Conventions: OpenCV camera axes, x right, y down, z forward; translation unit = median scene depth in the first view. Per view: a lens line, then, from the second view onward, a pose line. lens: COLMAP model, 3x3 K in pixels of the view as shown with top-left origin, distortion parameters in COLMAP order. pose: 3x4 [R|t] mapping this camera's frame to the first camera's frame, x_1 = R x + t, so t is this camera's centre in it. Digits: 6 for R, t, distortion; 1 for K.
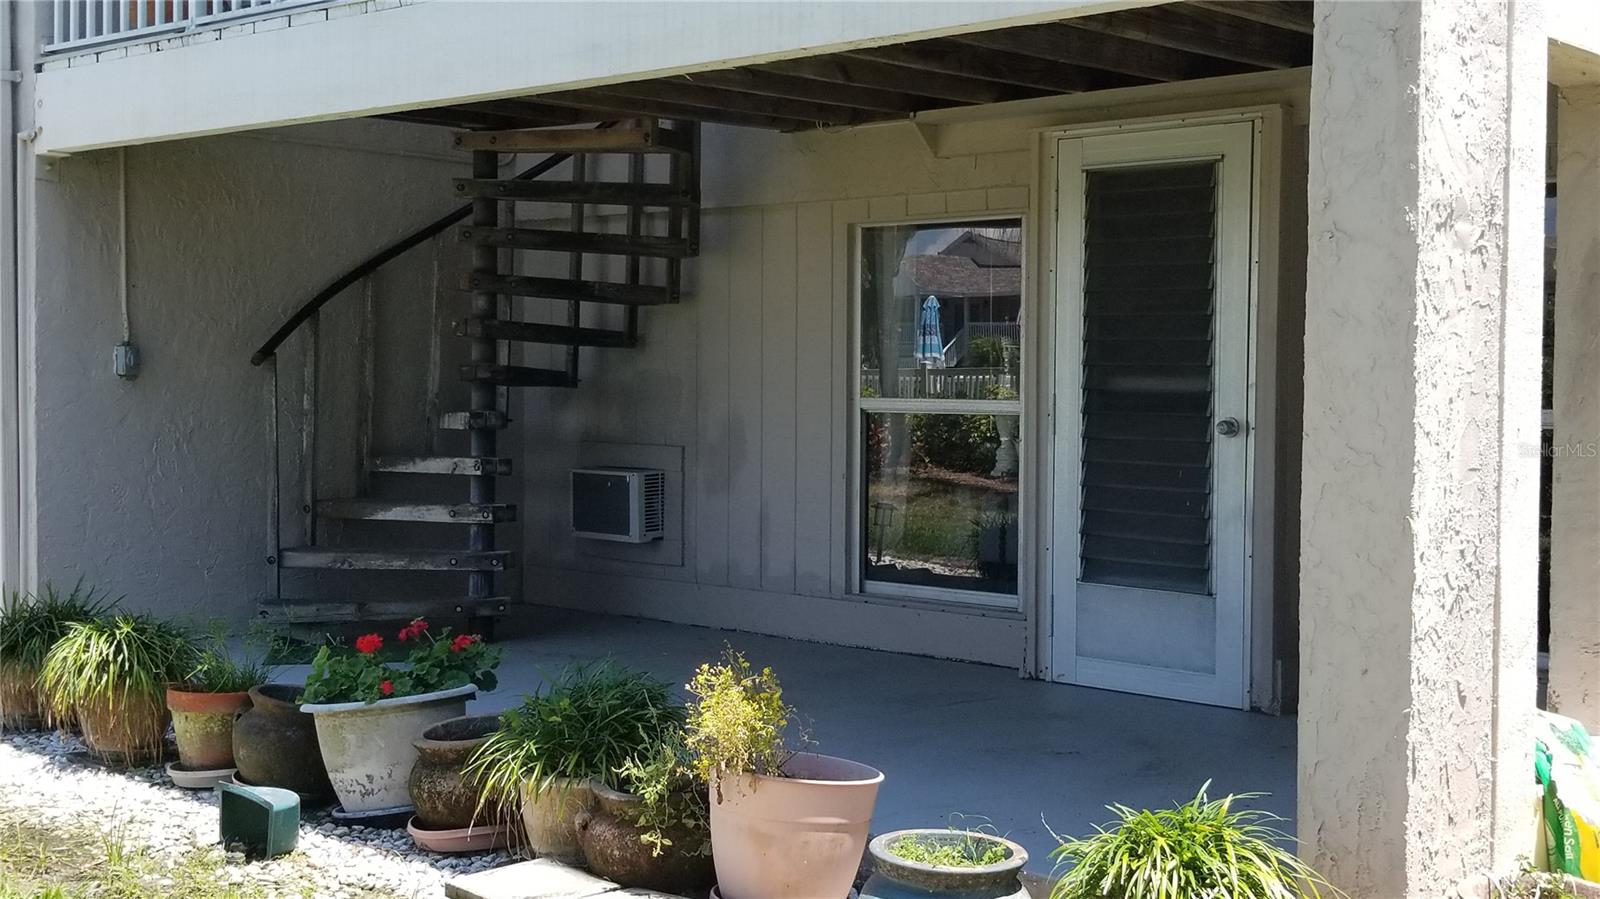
lens RADIAL K [[1906.8, 0, 800.4], [0, 1906.8, 435.6], [0, 0, 1]] dist [0.046213, 0.000000]
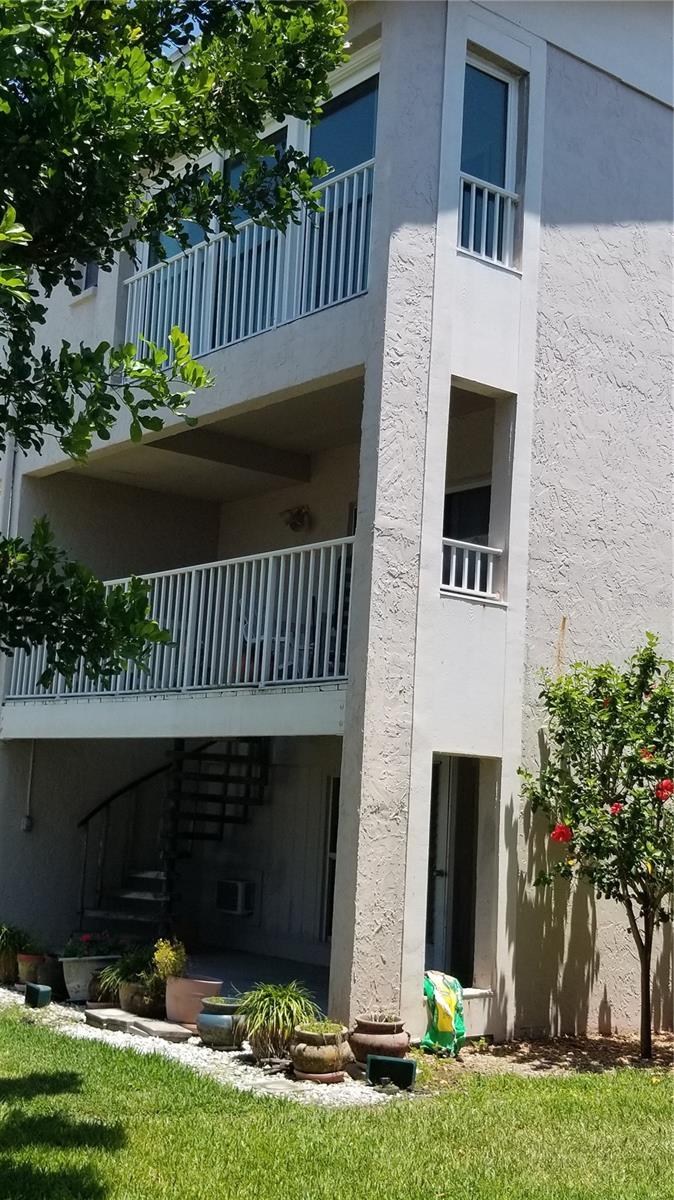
lens RADIAL K [[1390.5, 0, 330.7], [0, 1390.5, 593.6], [0, 0, 1]] dist [0.050773, 0.000000]
pose [[0.984599, 0.013656, -0.174295, 0.318109], [-0.046882, 0.981055, -0.187970, -0.011082], [0.168426, 0.193247, 0.966586, -0.669193]]
